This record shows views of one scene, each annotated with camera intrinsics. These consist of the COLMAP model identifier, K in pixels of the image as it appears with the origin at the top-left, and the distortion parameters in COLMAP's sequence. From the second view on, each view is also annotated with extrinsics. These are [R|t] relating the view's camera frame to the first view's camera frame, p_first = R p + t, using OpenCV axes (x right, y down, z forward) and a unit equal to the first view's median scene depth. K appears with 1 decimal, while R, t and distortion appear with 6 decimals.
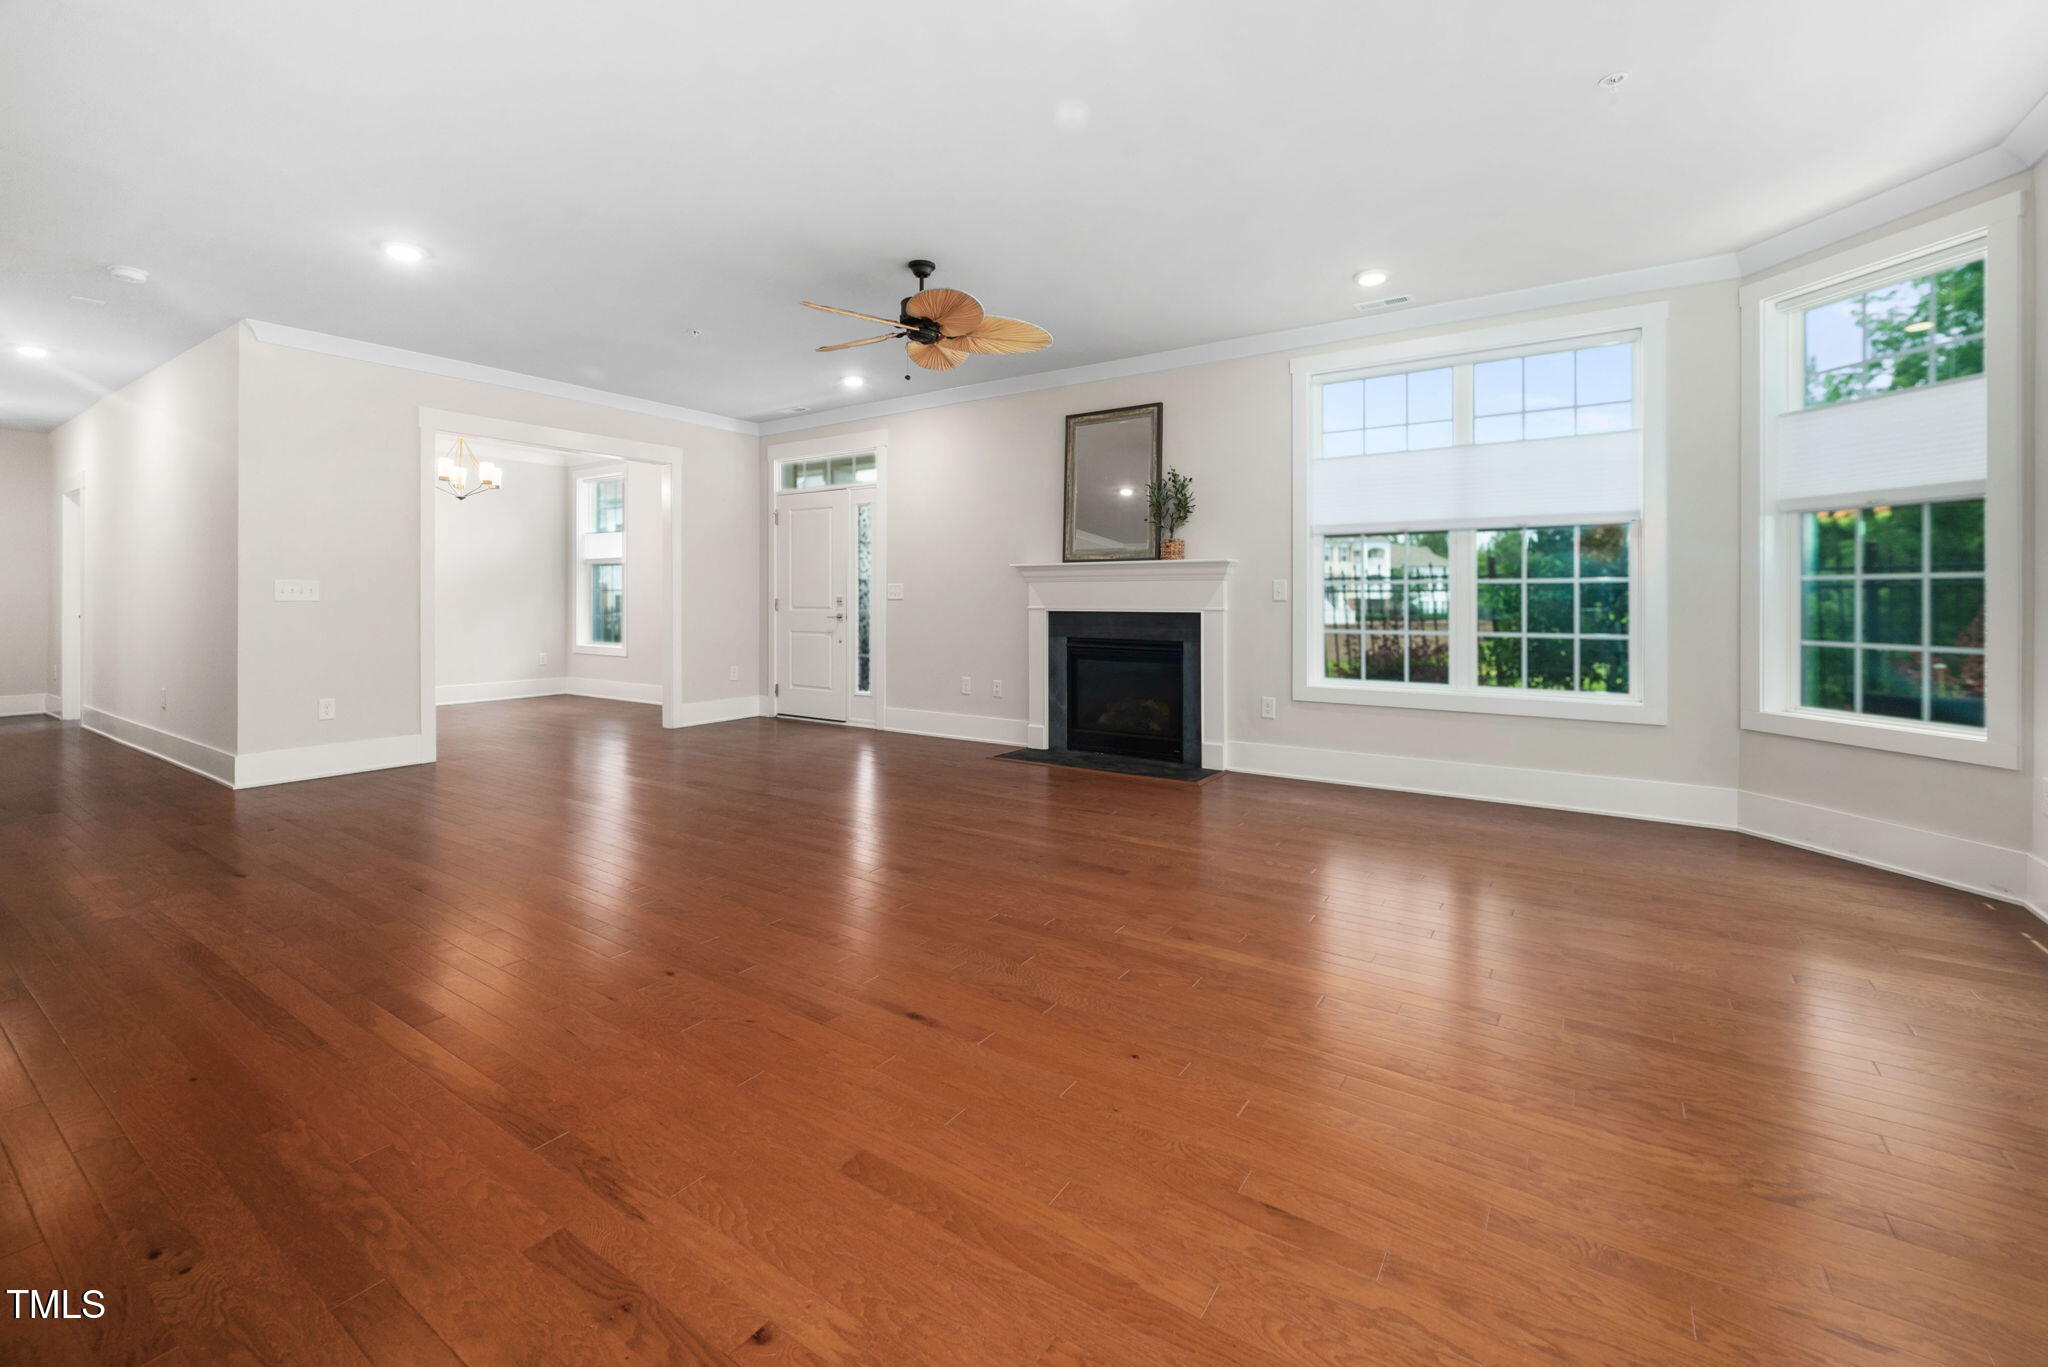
lens RADIAL K [[846.7, 0, 1024.1], [0, 846.7, 604.2], [0, 0, 1]] dist [0.002144, 0.000228]
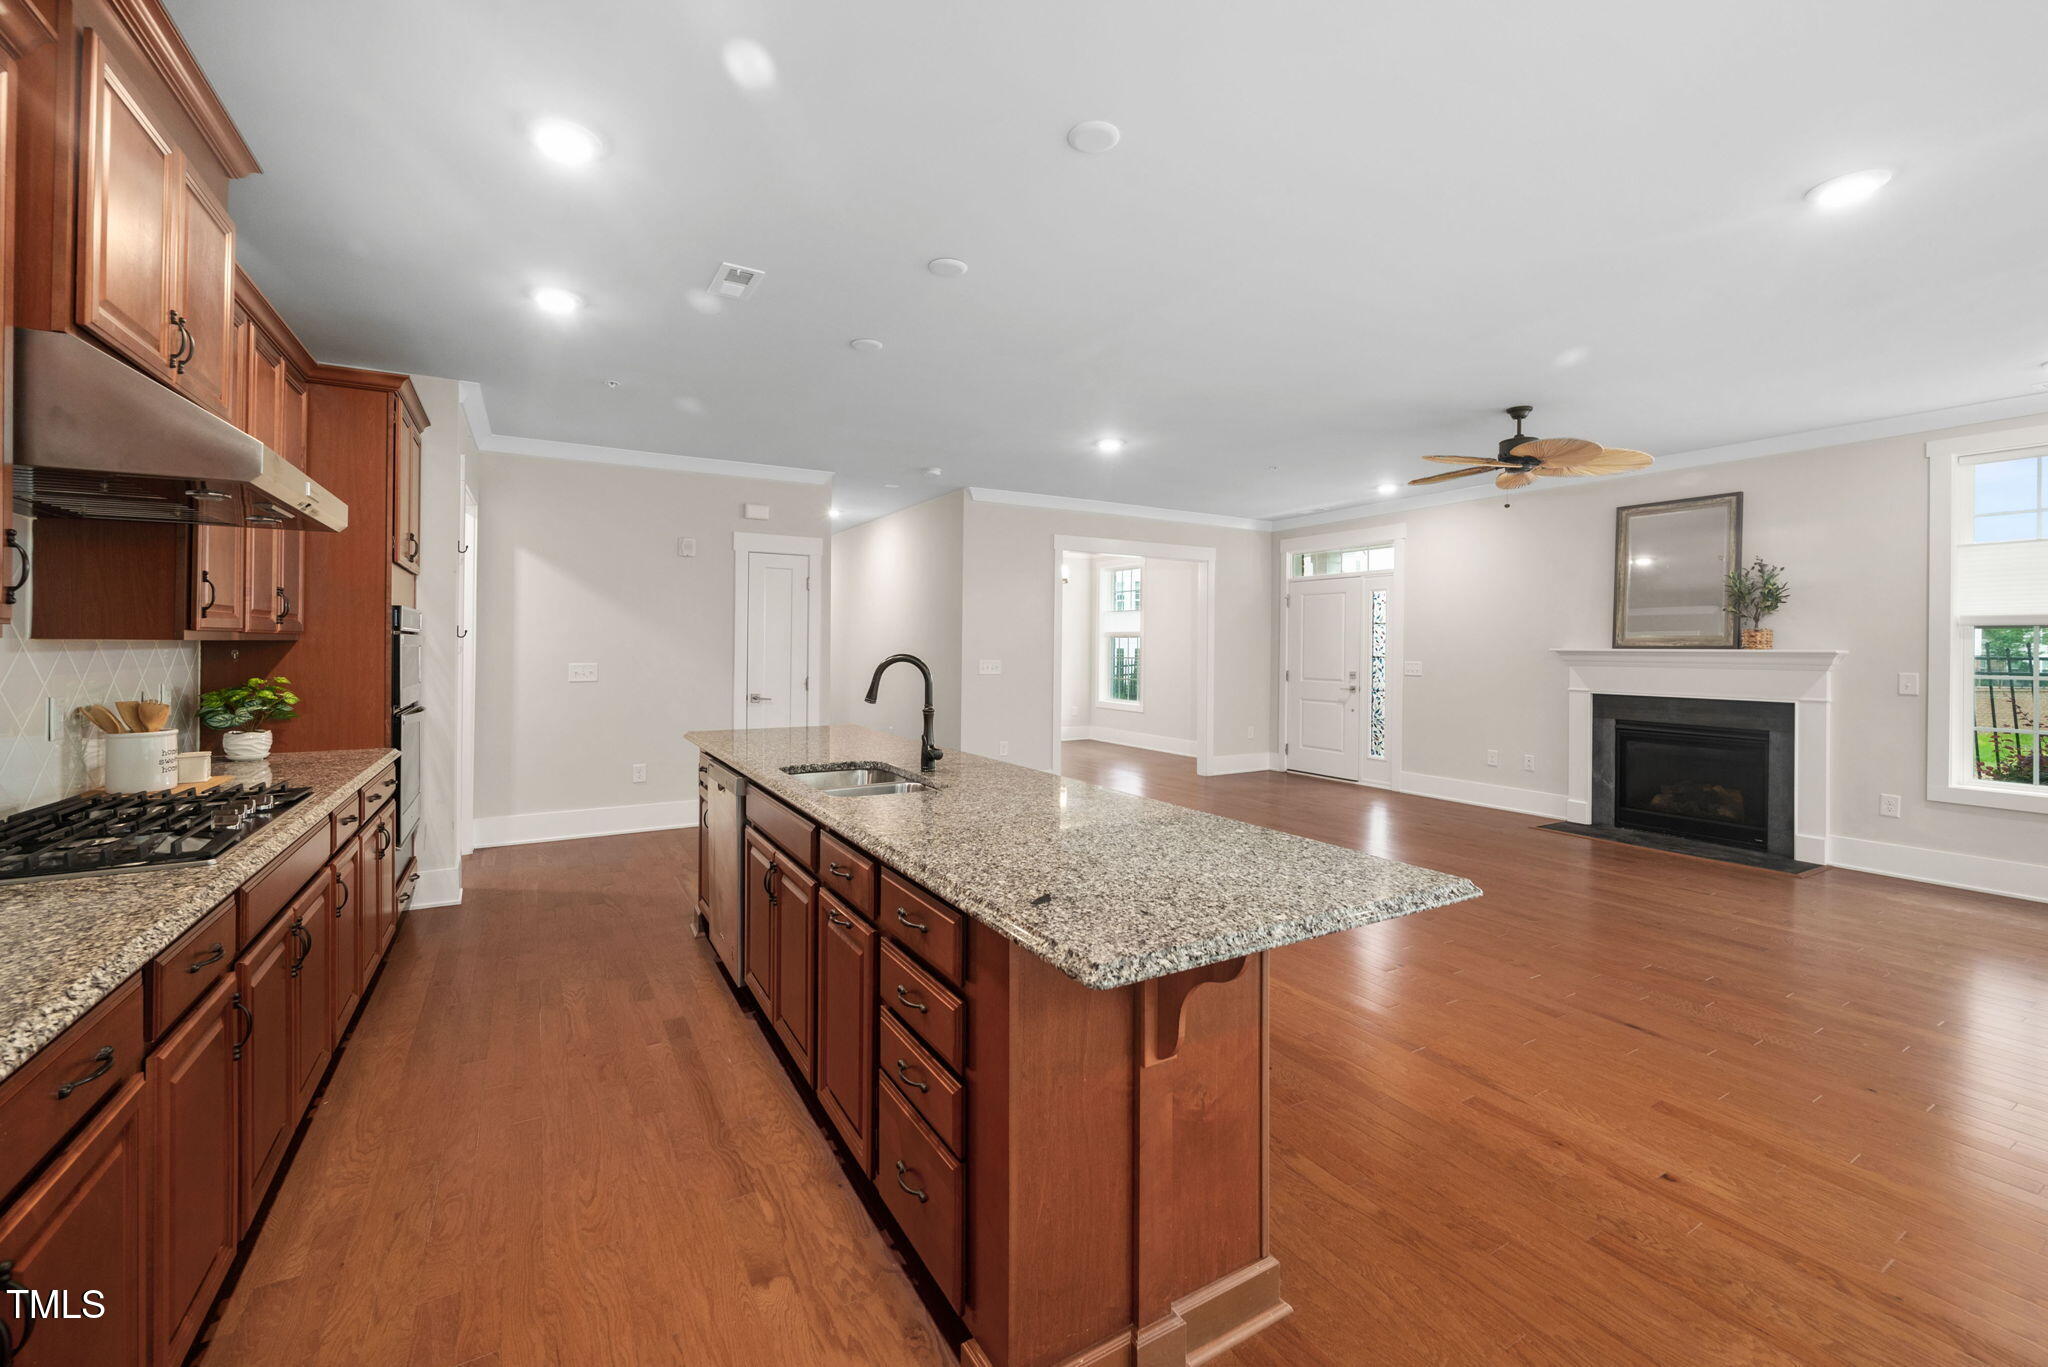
lens RADIAL K [[830.4, 0, 1004.8], [0, 830.4, 650.2], [0, 0, 1]] dist [-0.000065, -0.000043]
pose [[0.901283, 0.007248, -0.433170, -0.195866], [-0.006806, 0.999974, 0.002570, -0.046226], [0.433177, 0.000632, 0.901309, -0.264583]]
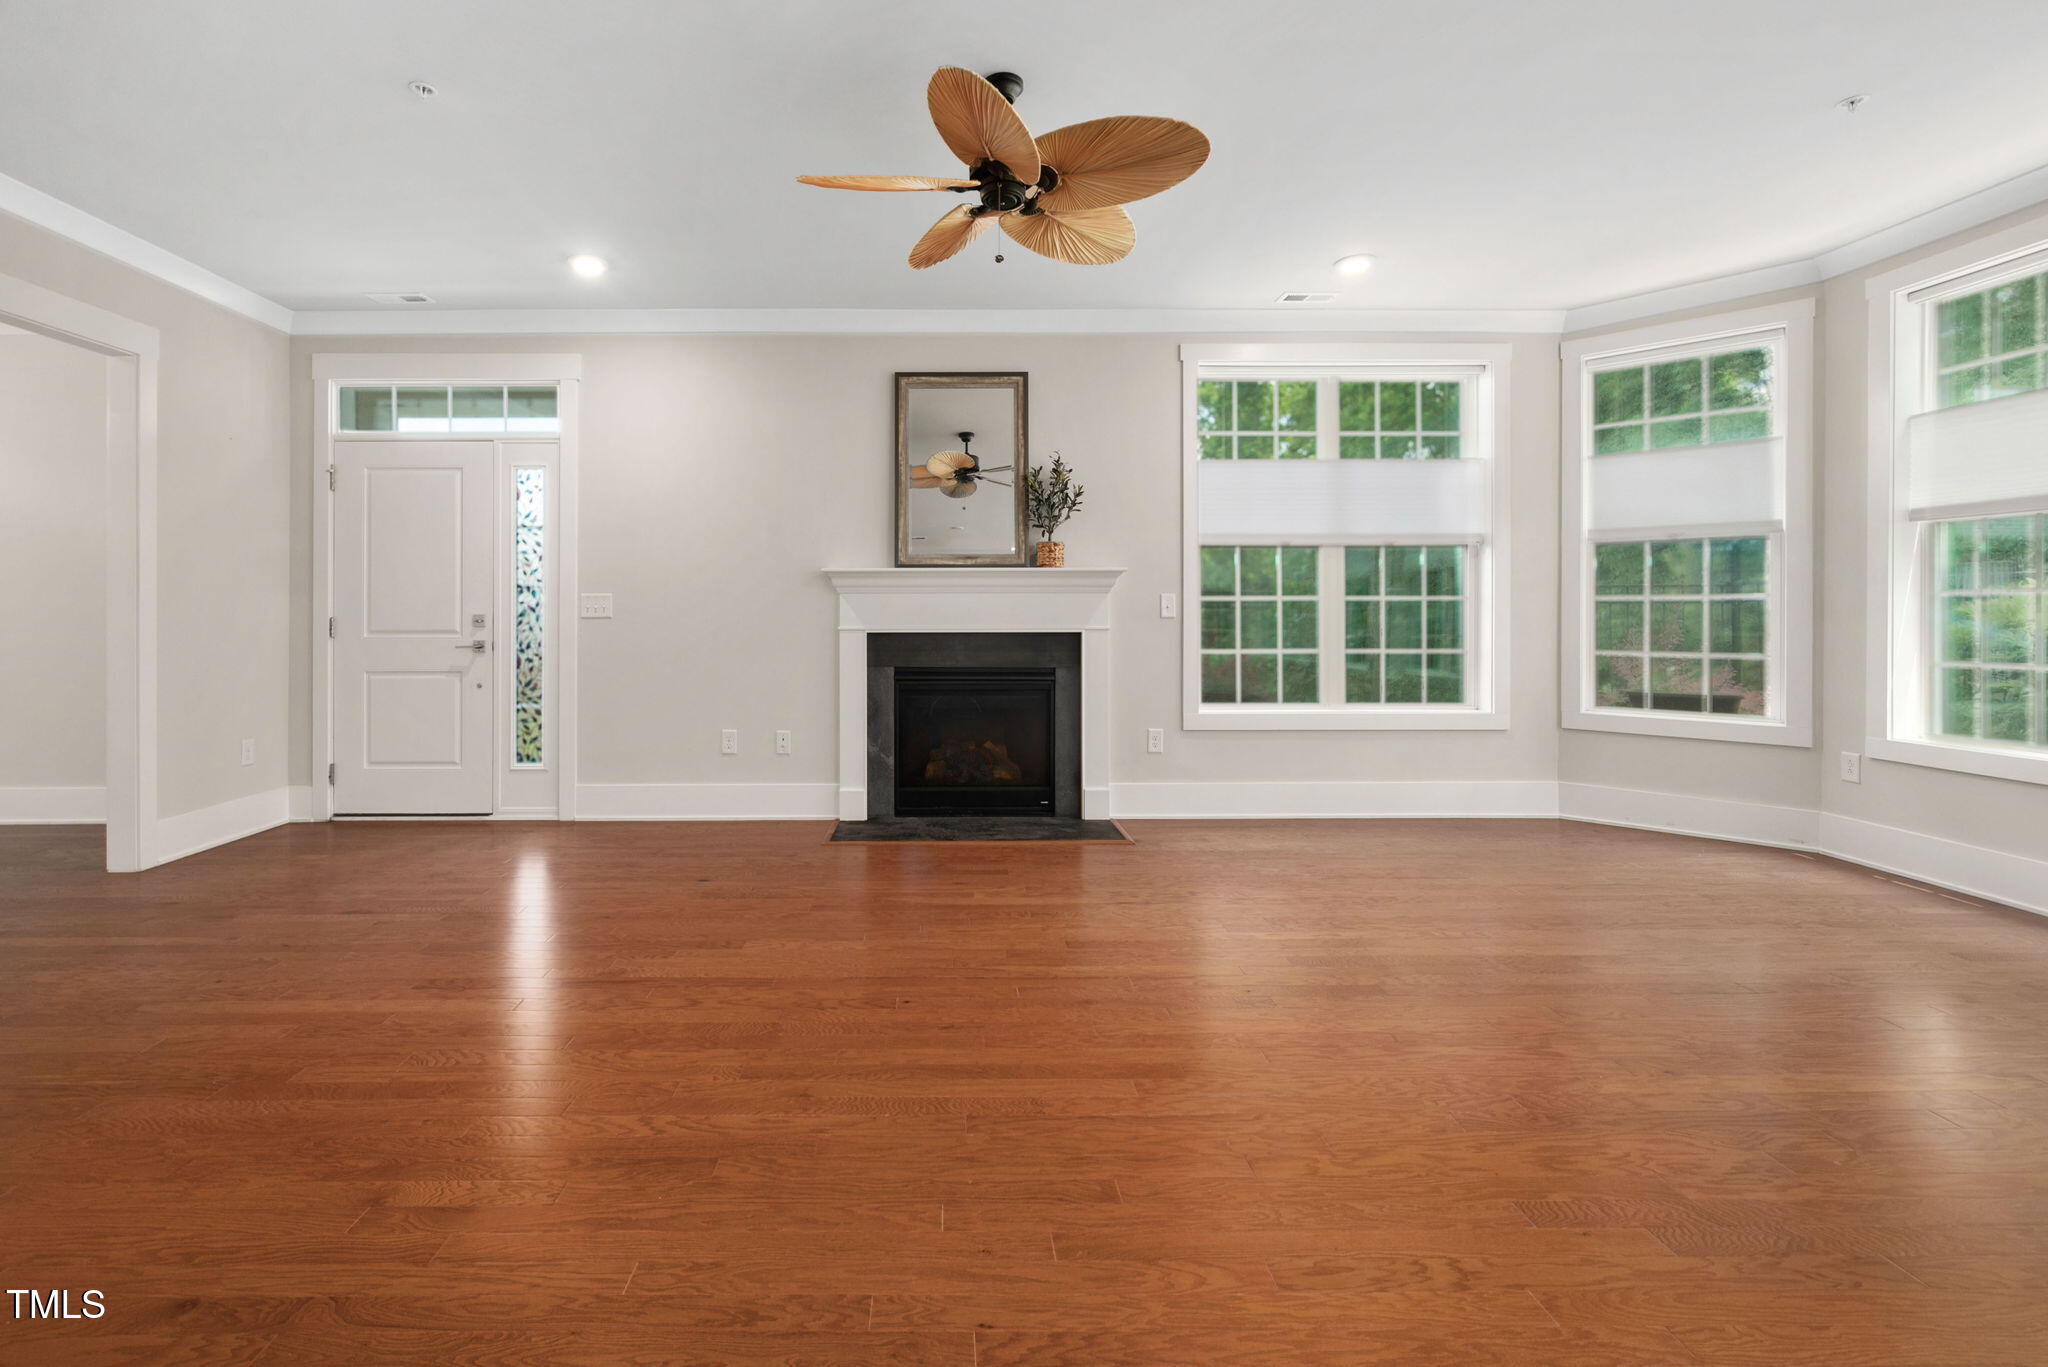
lens RADIAL K [[882.6, 0, 826.4], [0, 882.6, 625.6], [0, 0, 1]] dist [-0.000795, -0.000188]
pose [[0.829741, -0.006132, 0.558115, -0.461458], [0.005683, 0.999981, 0.002538, -0.000457], [-0.558120, 0.001066, 0.829760, 0.405423]]
